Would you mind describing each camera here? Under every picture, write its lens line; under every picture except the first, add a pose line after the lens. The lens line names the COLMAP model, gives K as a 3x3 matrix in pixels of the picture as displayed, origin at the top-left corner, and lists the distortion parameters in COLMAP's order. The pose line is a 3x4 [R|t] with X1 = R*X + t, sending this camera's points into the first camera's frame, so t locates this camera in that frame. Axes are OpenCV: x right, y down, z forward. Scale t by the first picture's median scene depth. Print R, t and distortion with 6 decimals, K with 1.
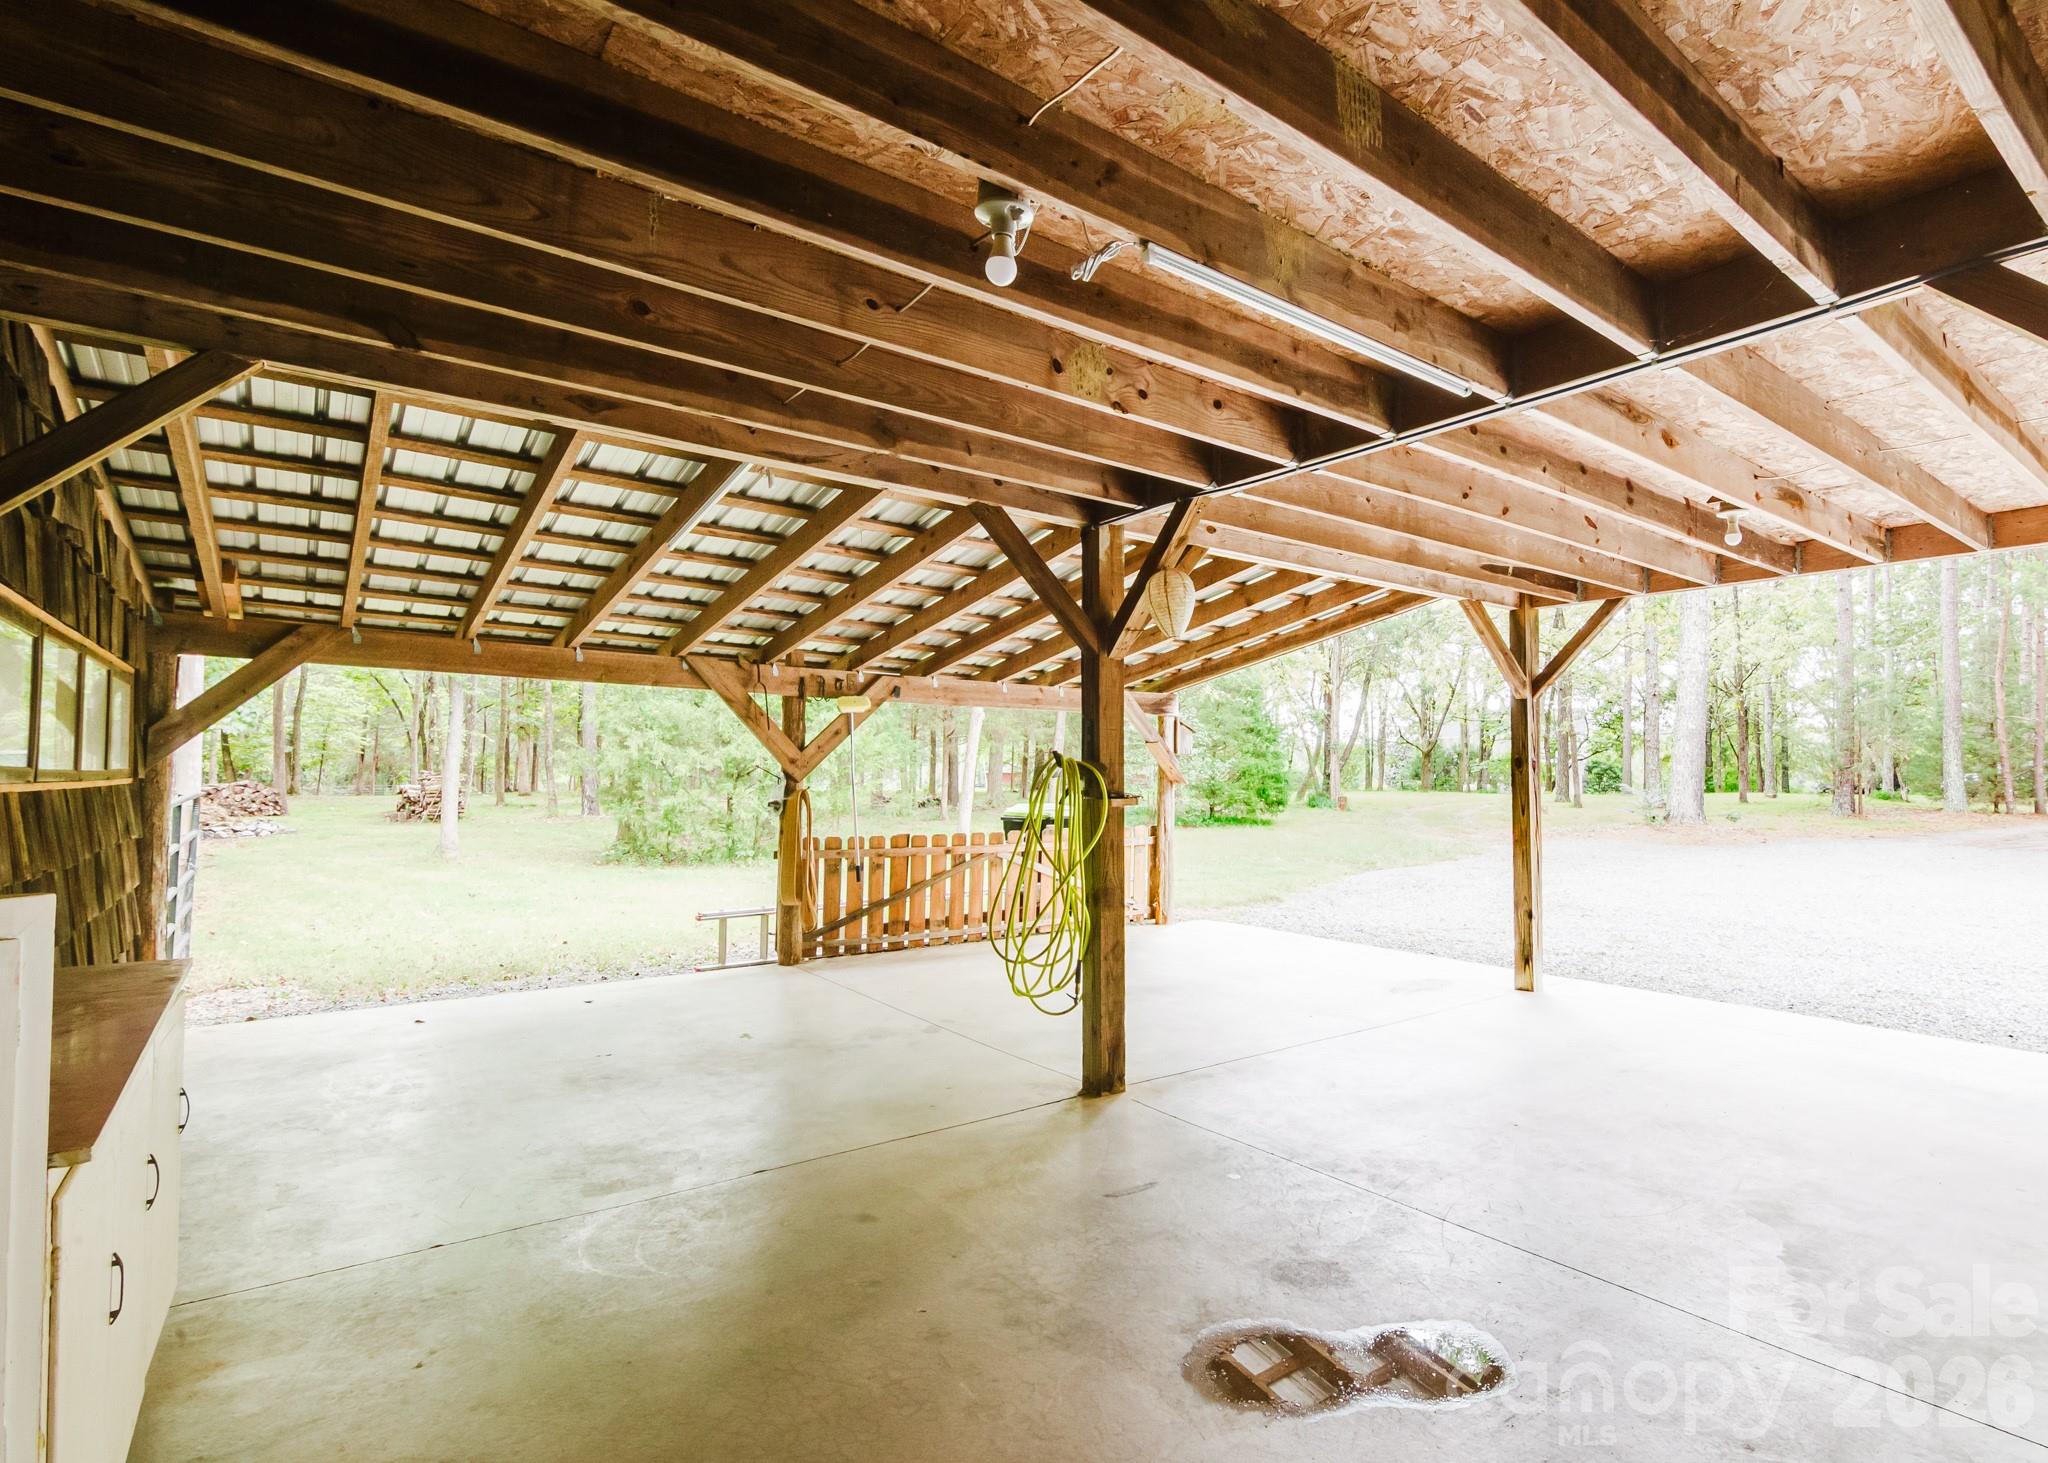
lens RADIAL K [[962.2, 0, 1033.7], [0, 962.2, 736.4], [0, 0, 1]] dist [-0.007404, -0.001094]
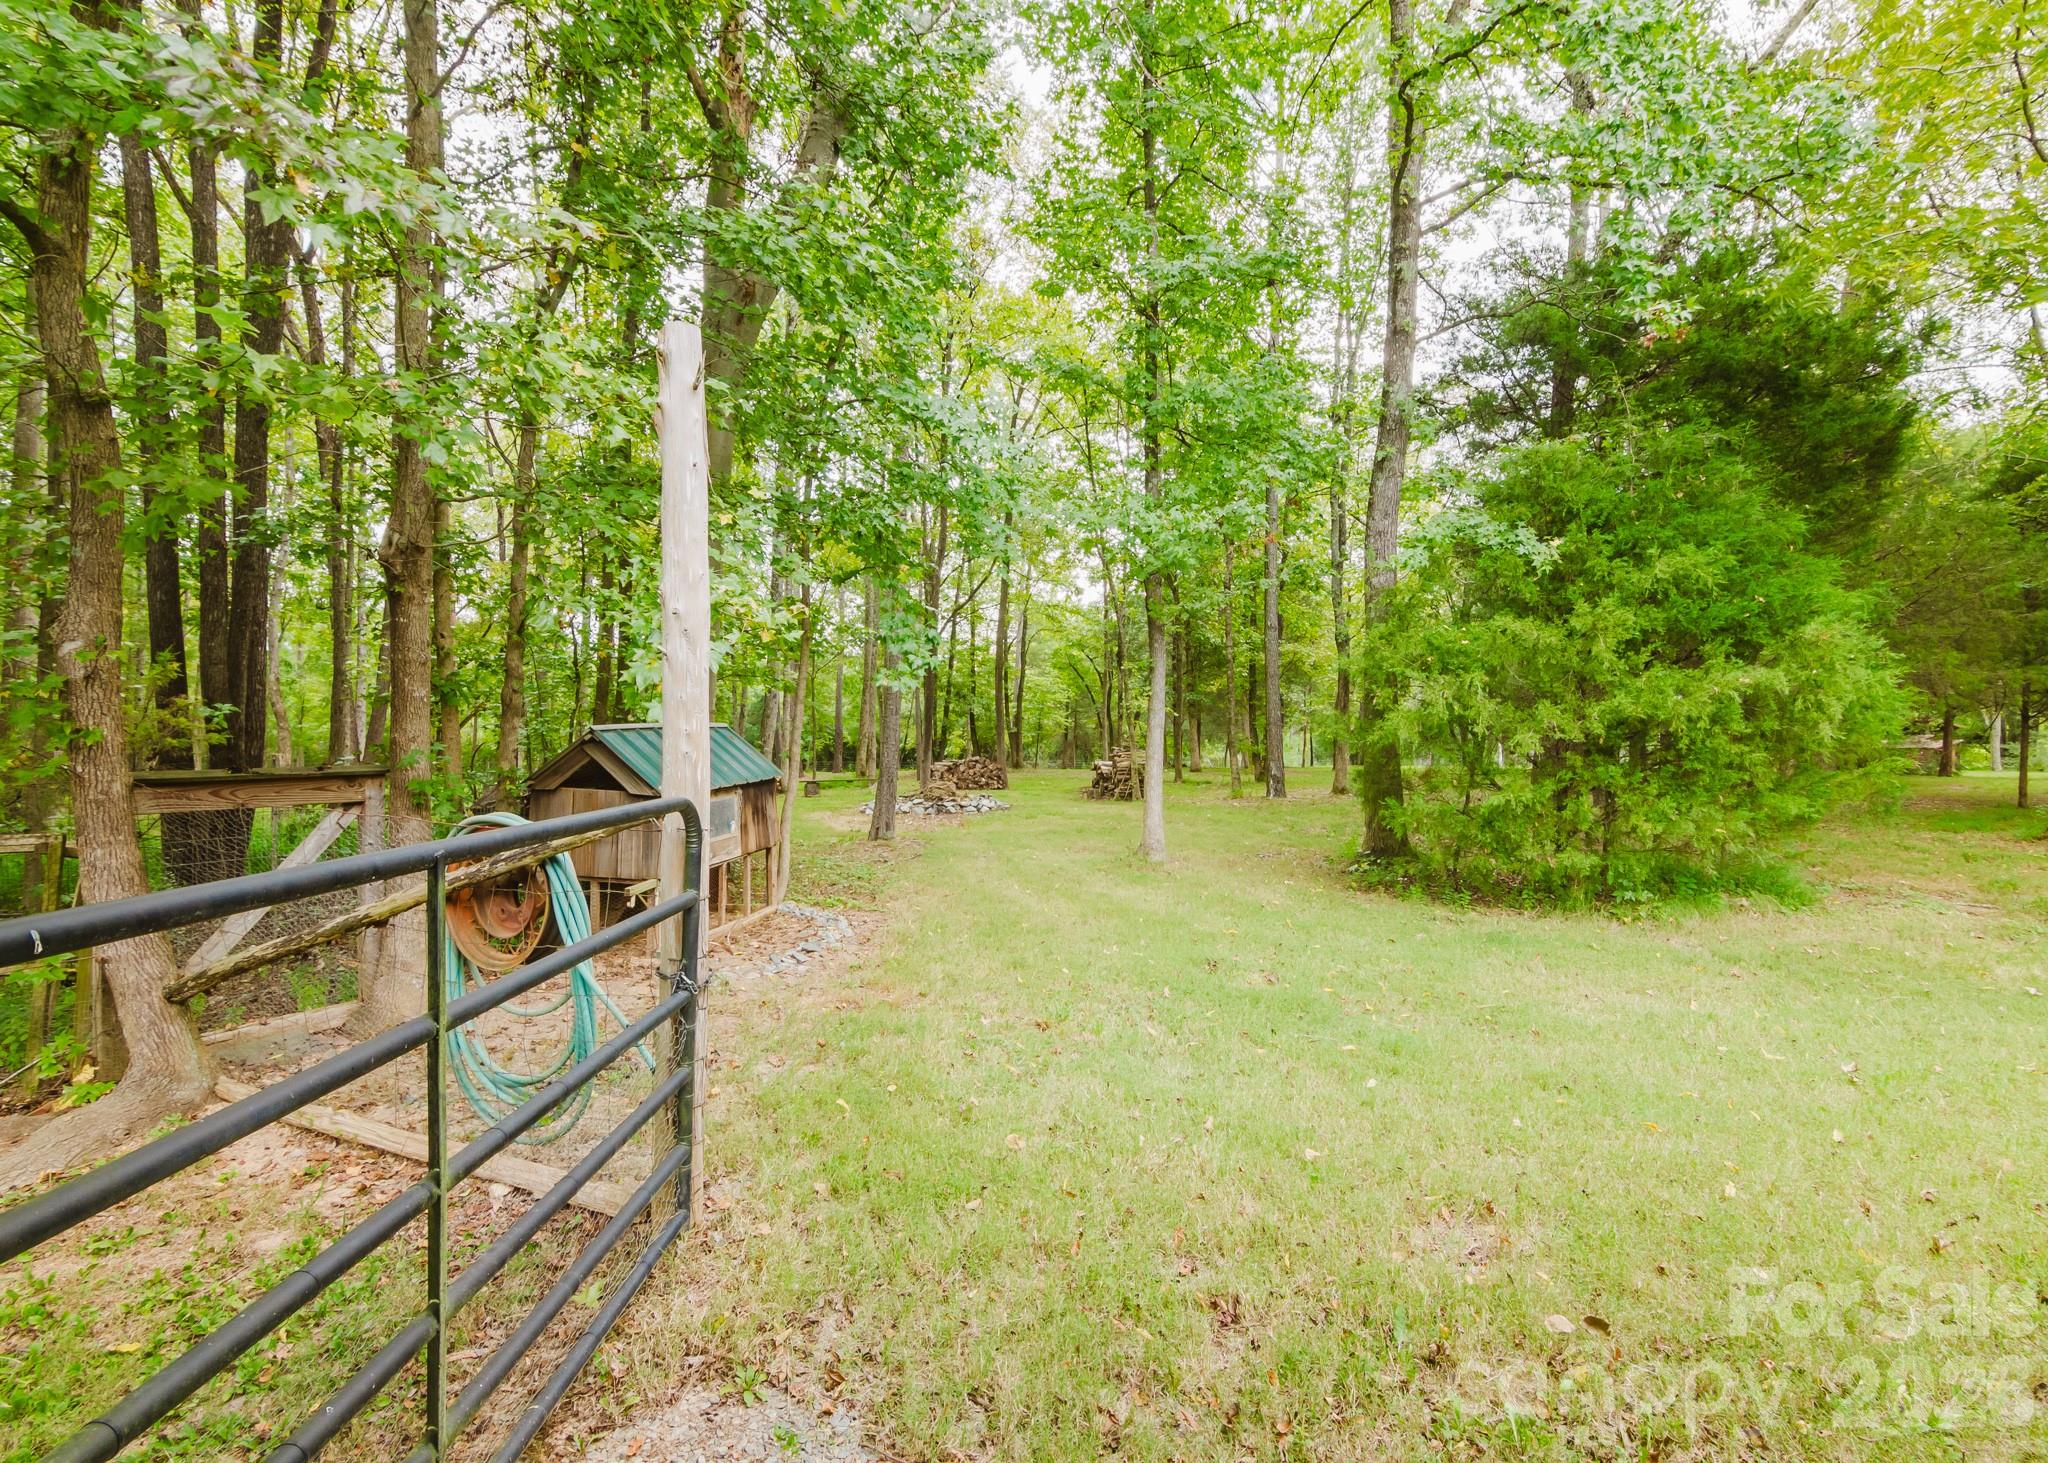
lens RADIAL K [[962.2, 0, 1033.7], [0, 962.2, 736.4], [0, 0, 1]] dist [-0.007404, -0.001094]
pose [[0.799264, -0.011498, -0.600870, -0.097701], [0.027151, 0.999487, 0.016991, 0.005179], [0.600366, -0.029895, 0.799166, 0.144905]]
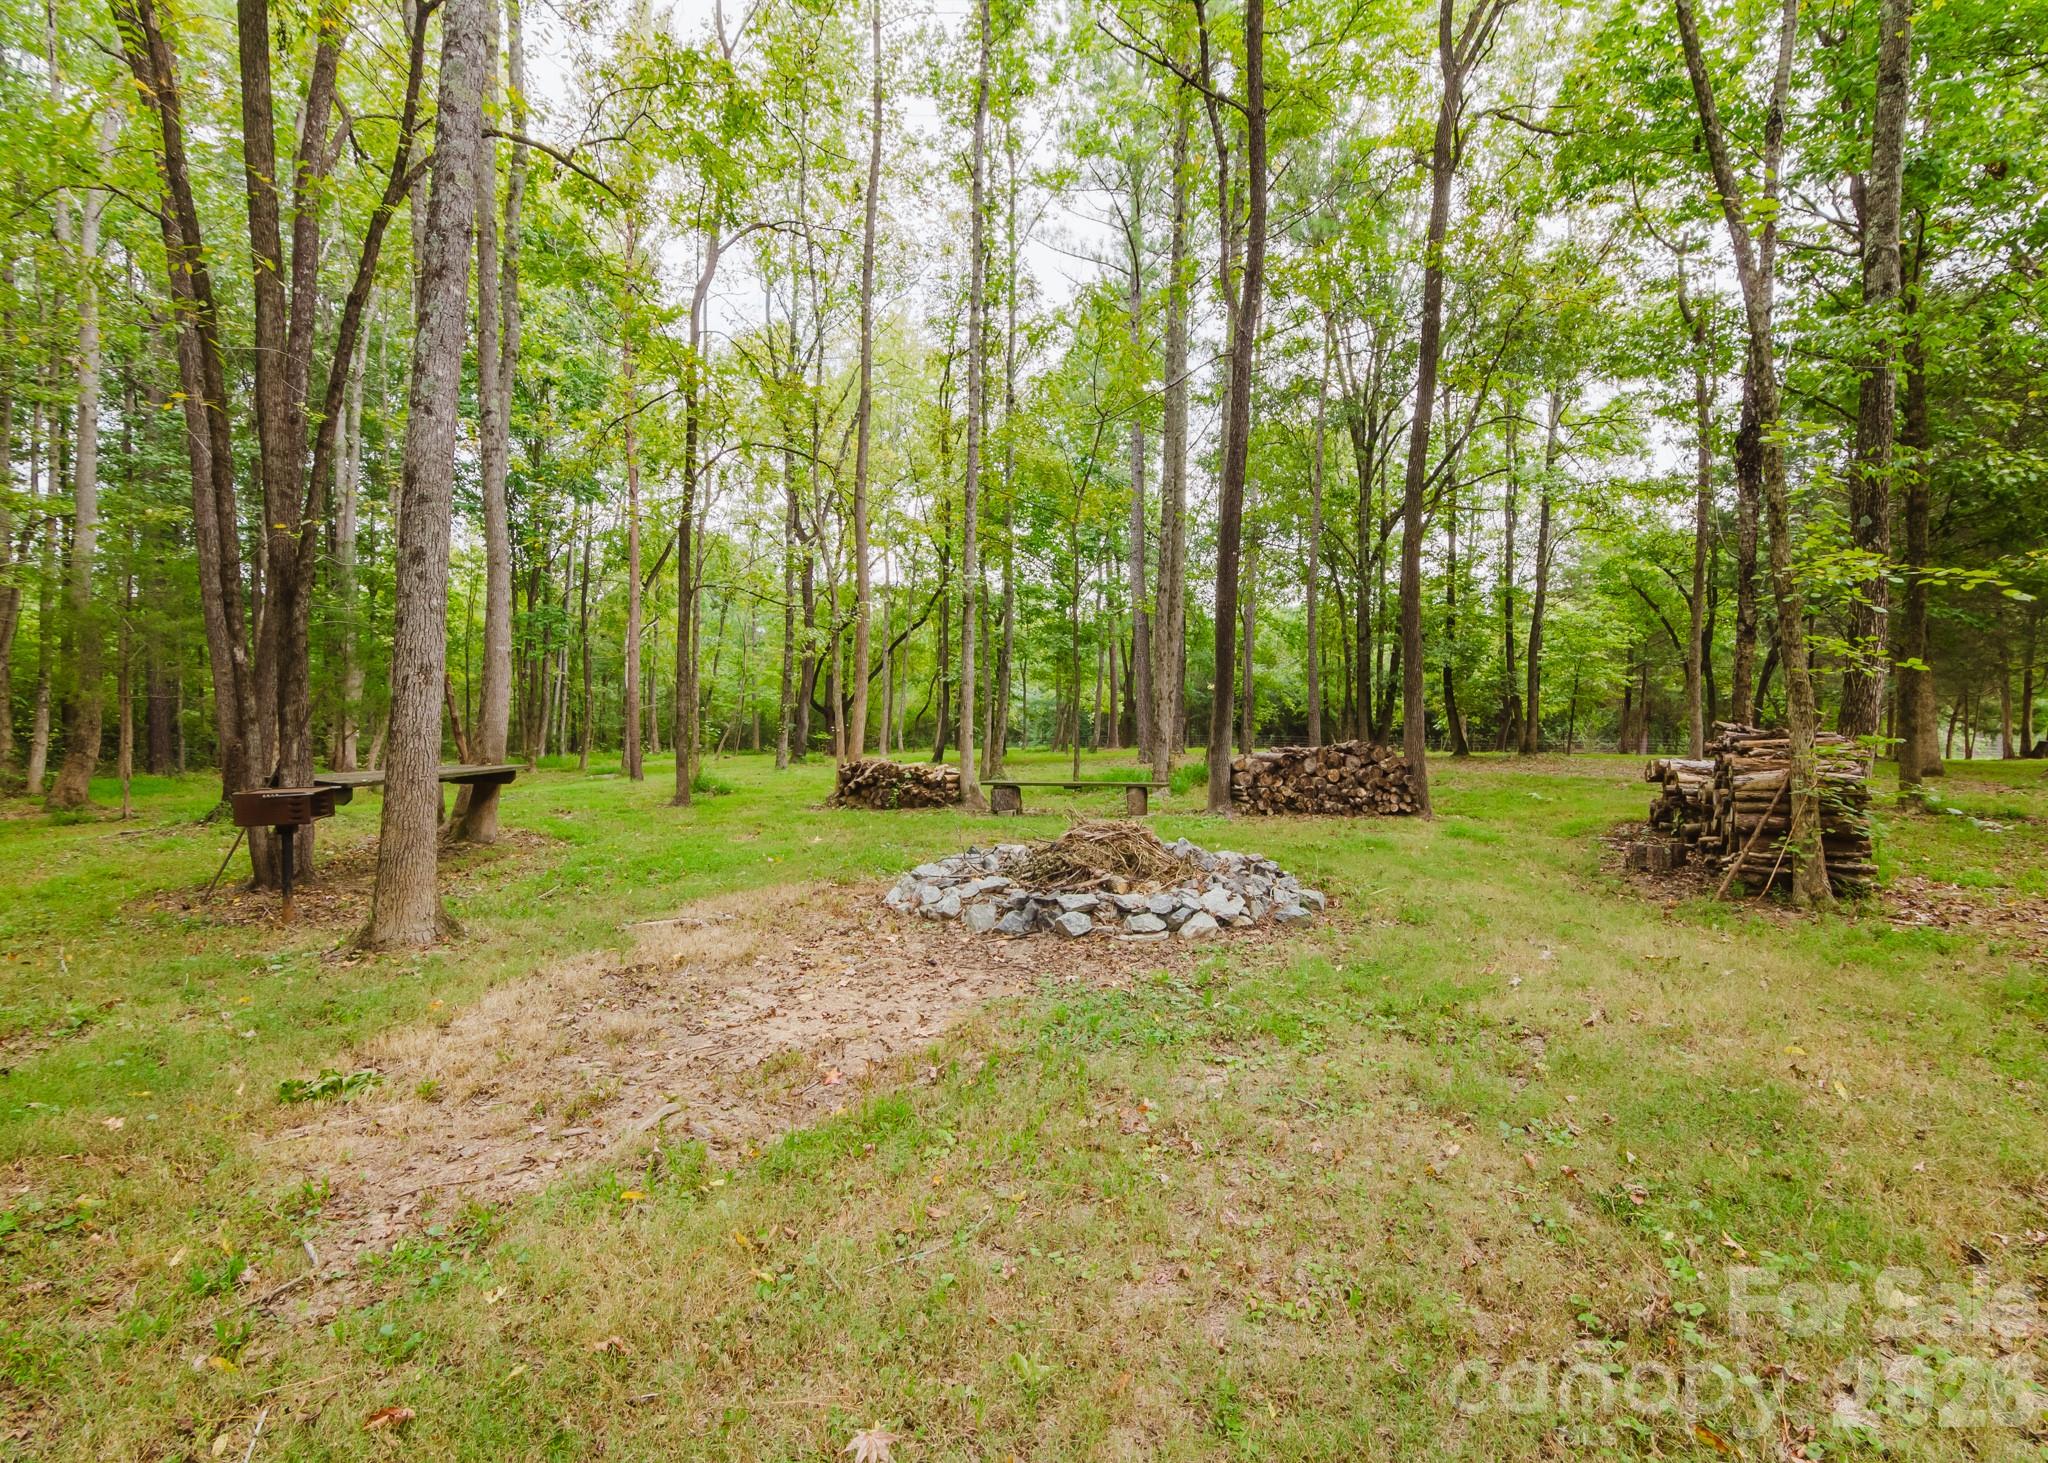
lens RADIAL K [[962.2, 0, 1033.7], [0, 962.2, 736.4], [0, 0, 1]] dist [-0.007404, -0.001094]
pose [[0.381959, 0.017066, -0.924022, -0.399382], [0.031392, 0.999013, 0.031428, 0.021651], [0.923646, -0.041011, 0.381046, 0.620046]]
